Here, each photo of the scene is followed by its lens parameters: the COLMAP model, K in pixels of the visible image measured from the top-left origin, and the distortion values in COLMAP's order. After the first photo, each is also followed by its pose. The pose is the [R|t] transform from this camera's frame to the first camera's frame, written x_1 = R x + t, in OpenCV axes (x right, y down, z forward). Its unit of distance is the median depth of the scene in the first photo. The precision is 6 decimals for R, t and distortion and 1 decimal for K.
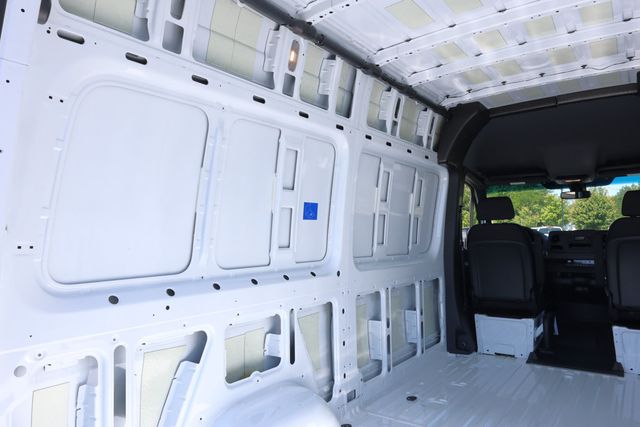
lens RADIAL K [[441.3, 0, 317.8], [0, 441.3, 212.1], [0, 0, 1]] dist [-0.006277, -0.005444]
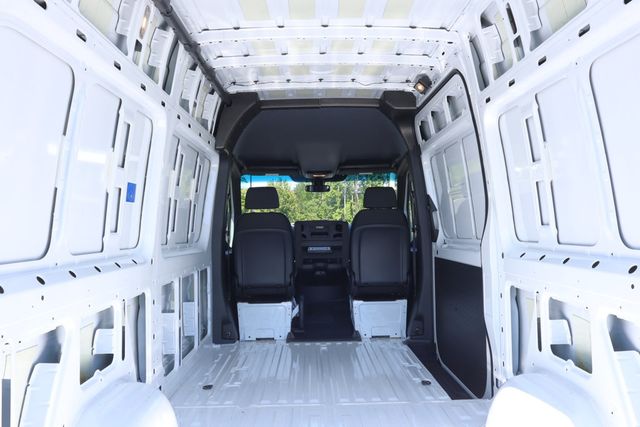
lens RADIAL K [[521.2, 0, 320.0], [0, 521.2, 213.5], [0, 0, 1]] dist [0.000416, -0.000183]
pose [[0.795203, 0.018987, 0.606046, -0.261788], [-0.031973, 0.999432, 0.010641, 0.012722], [-0.605500, -0.027839, 0.795359, -0.059492]]
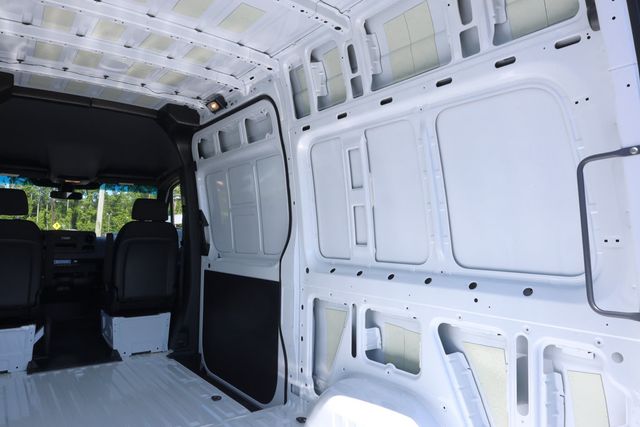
lens RADIAL K [[441.3, 0, 317.8], [0, 441.3, 212.1], [0, 0, 1]] dist [-0.006277, -0.005444]
pose [[0.291197, 0.072958, 0.953877, -0.265130], [-0.070533, 0.996011, -0.054649, 0.017971], [-0.954059, -0.051366, 0.295182, 0.194479]]
